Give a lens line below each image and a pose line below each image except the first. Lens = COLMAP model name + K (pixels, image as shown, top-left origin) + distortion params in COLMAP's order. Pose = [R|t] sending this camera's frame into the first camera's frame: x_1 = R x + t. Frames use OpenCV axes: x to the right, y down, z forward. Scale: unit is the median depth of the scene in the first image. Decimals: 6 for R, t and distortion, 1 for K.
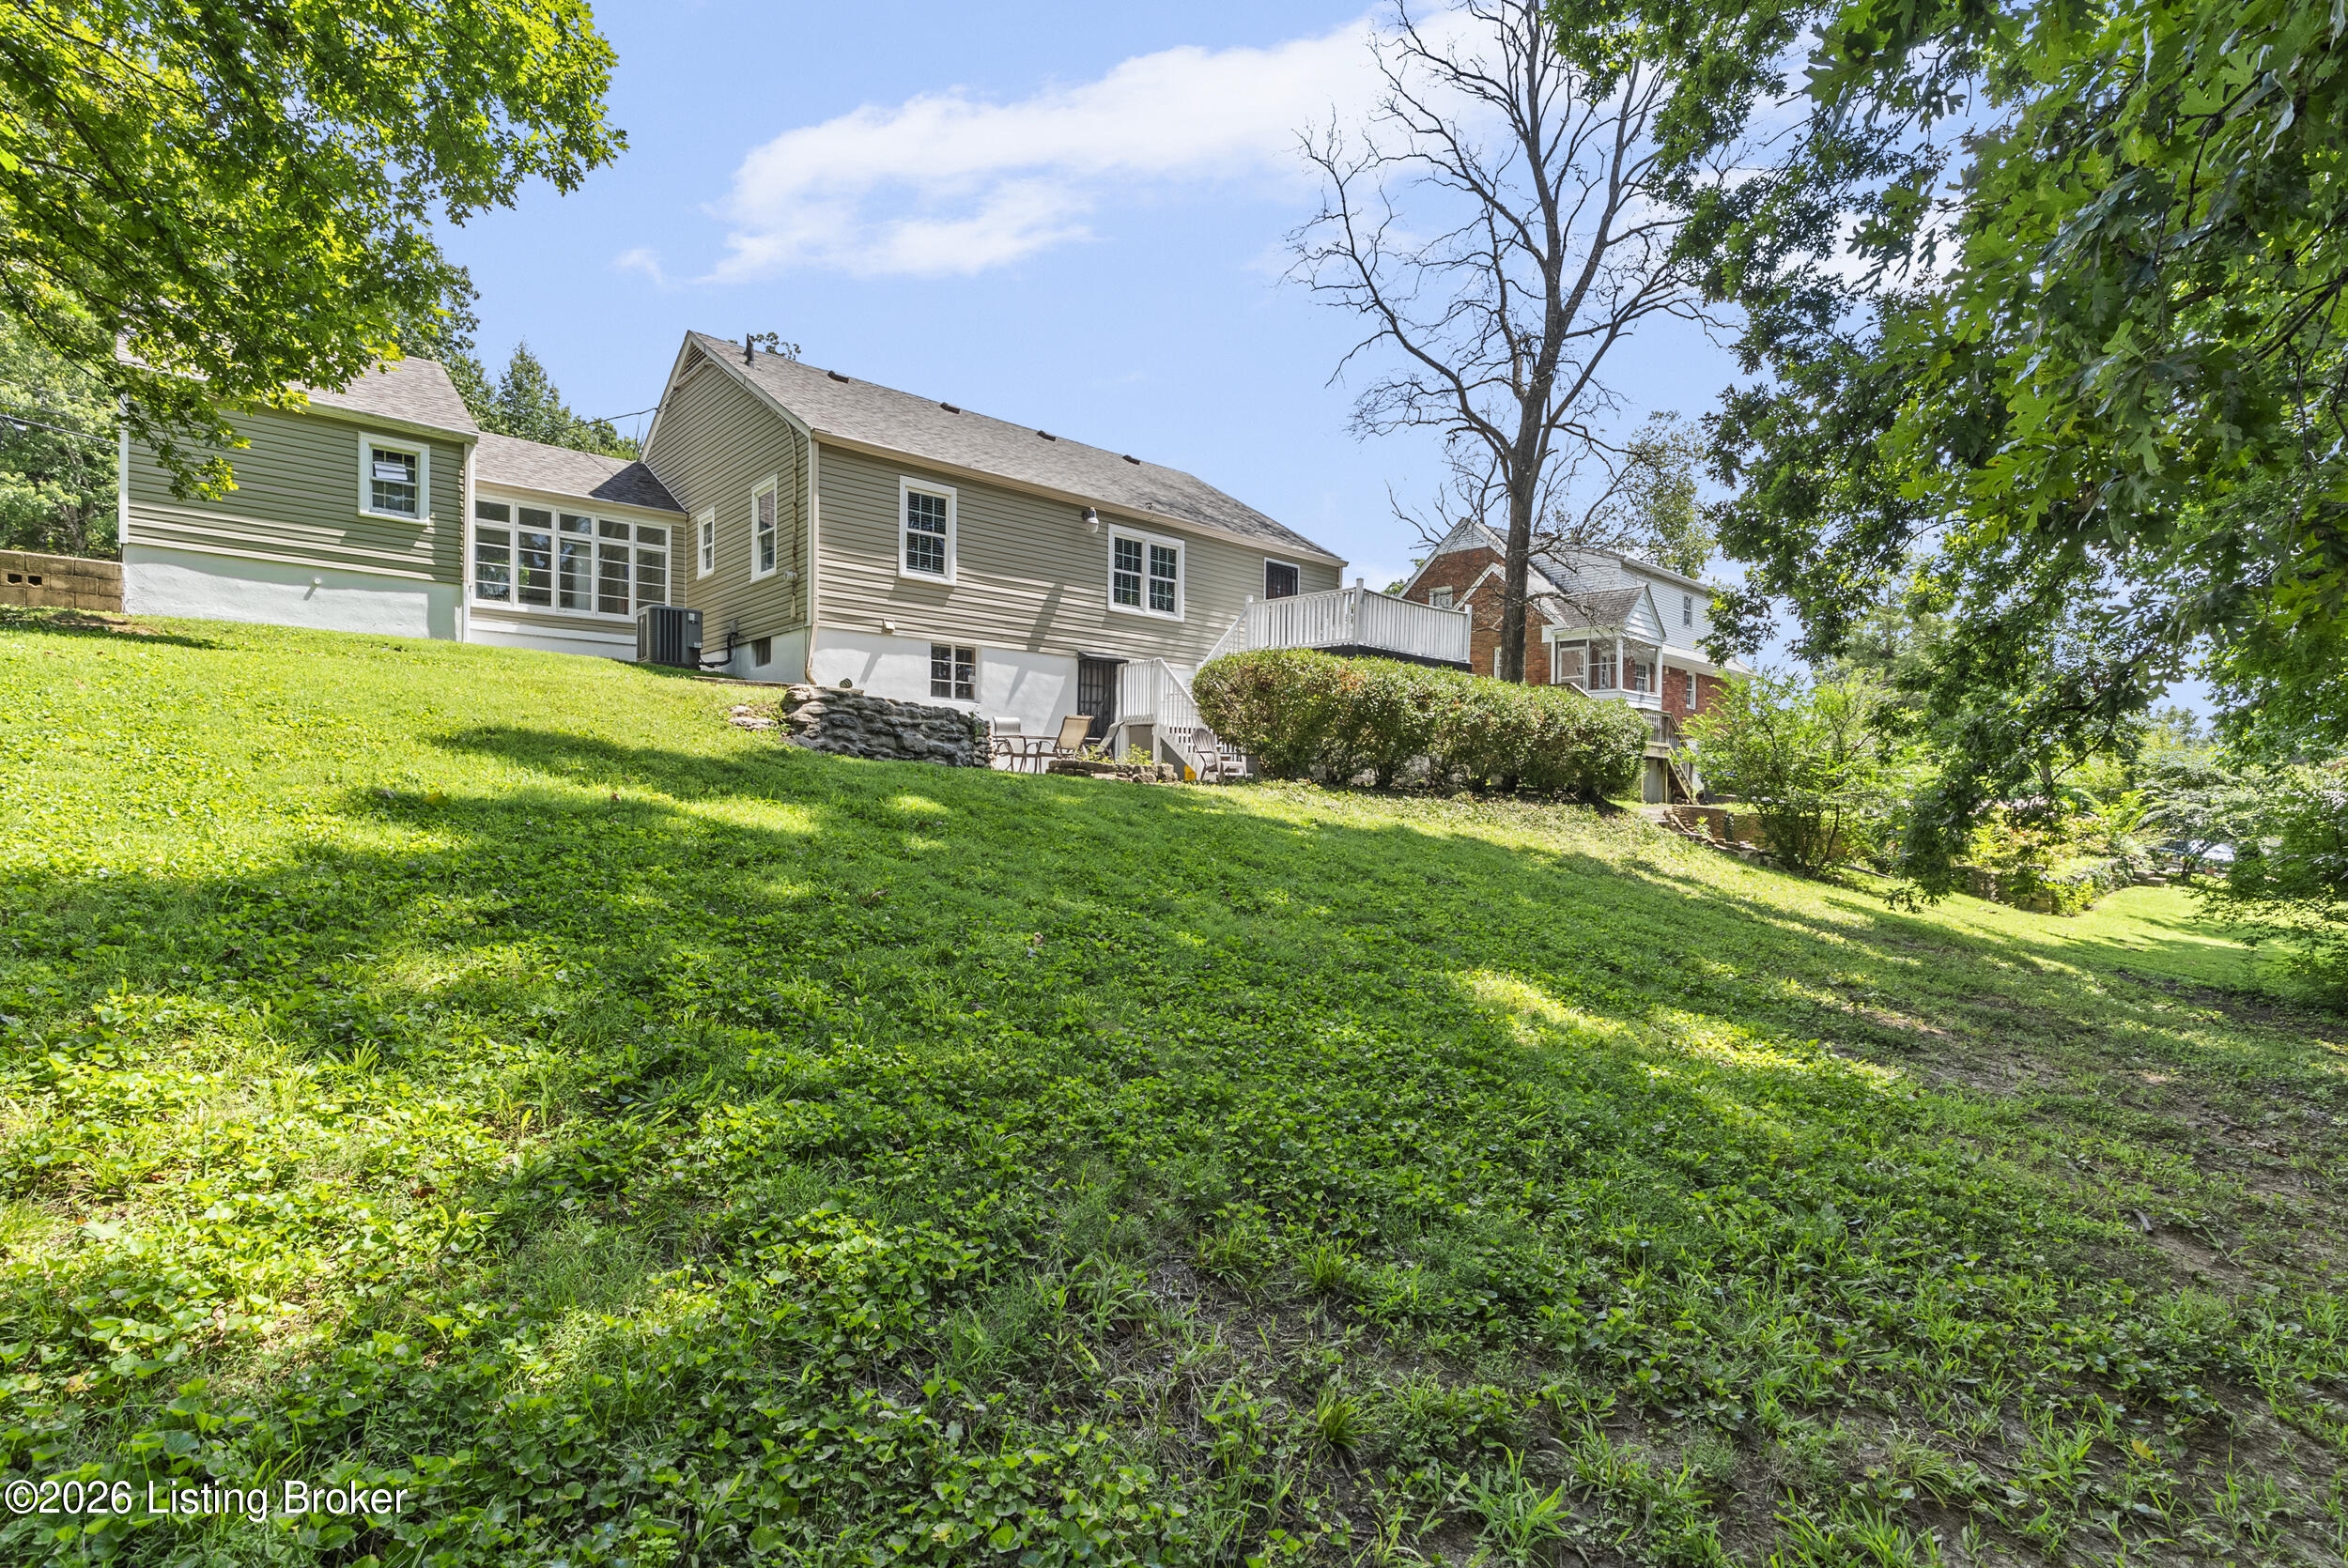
lens RADIAL K [[1099.0, 0, 1174.0], [0, 1099.0, 784.0], [0, 0, 1]] dist [0.001552, 0.000662]
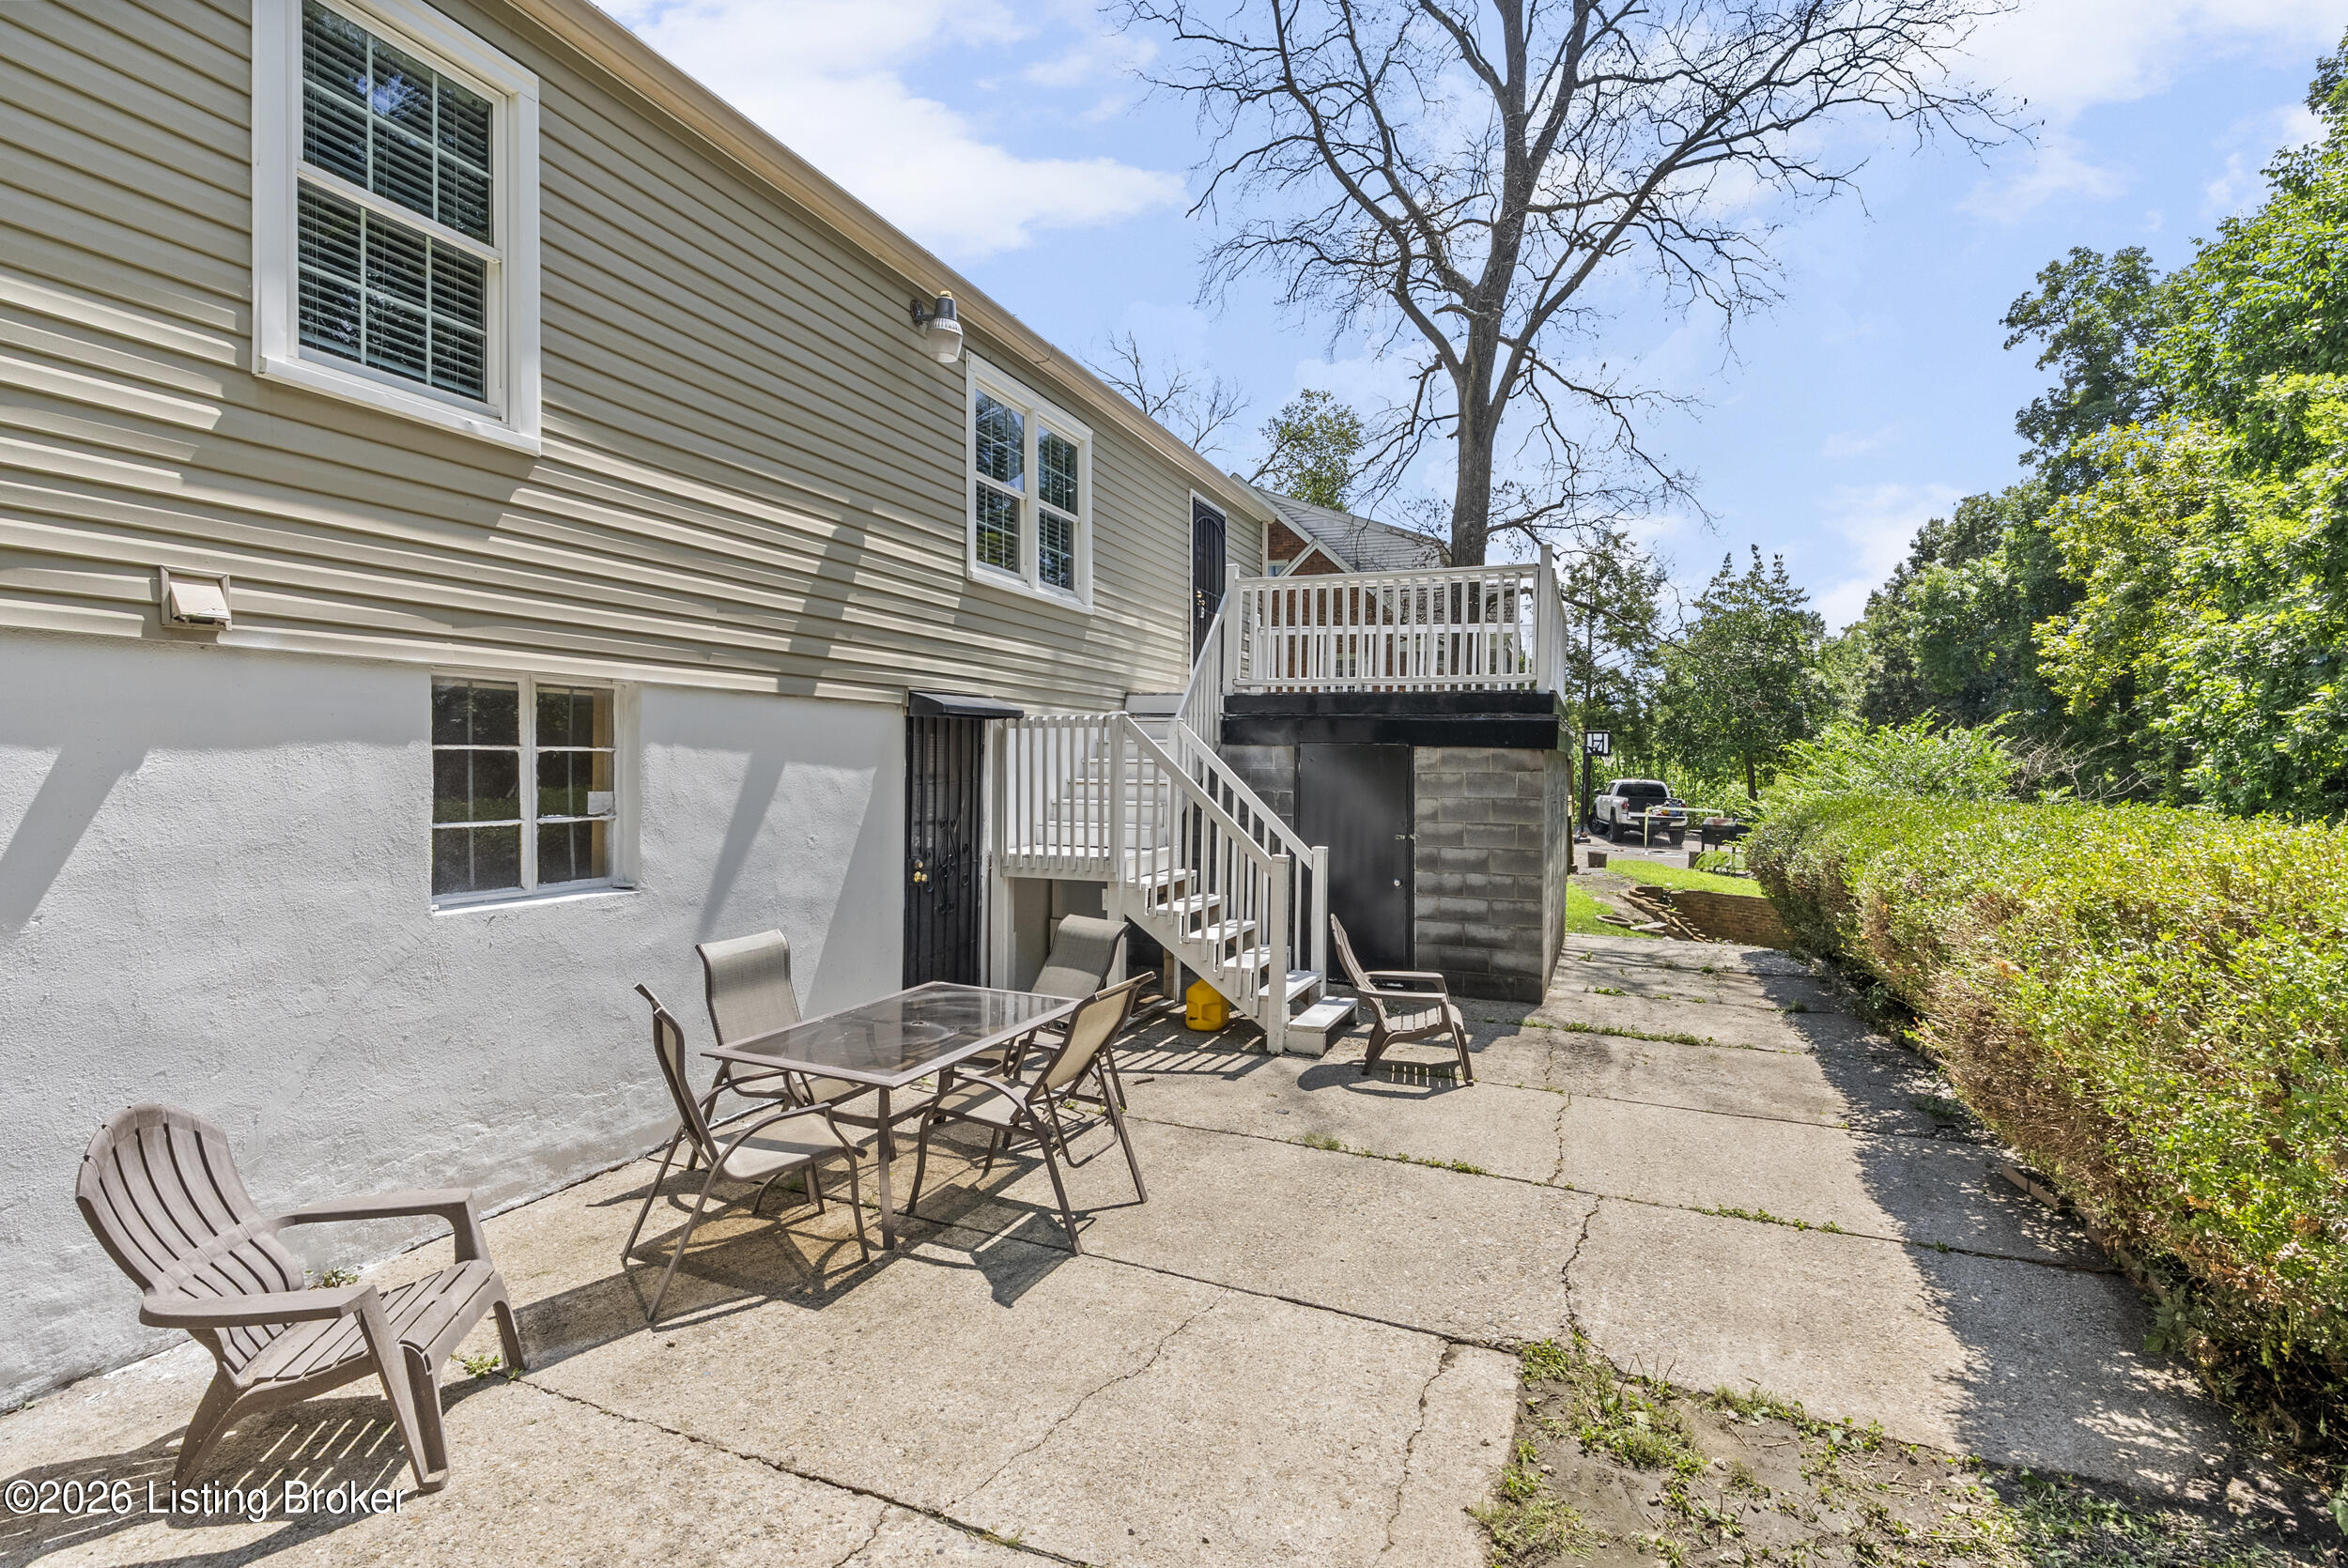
lens RADIAL K [[1099.0, 0, 1174.0], [0, 1099.0, 784.0], [0, 0, 1]] dist [0.001552, 0.000662]
pose [[0.920936, -0.003695, 0.389697, -0.144109], [-0.008115, 0.999556, 0.028655, -0.099470], [-0.389630, -0.029552, 0.920497, 0.623579]]
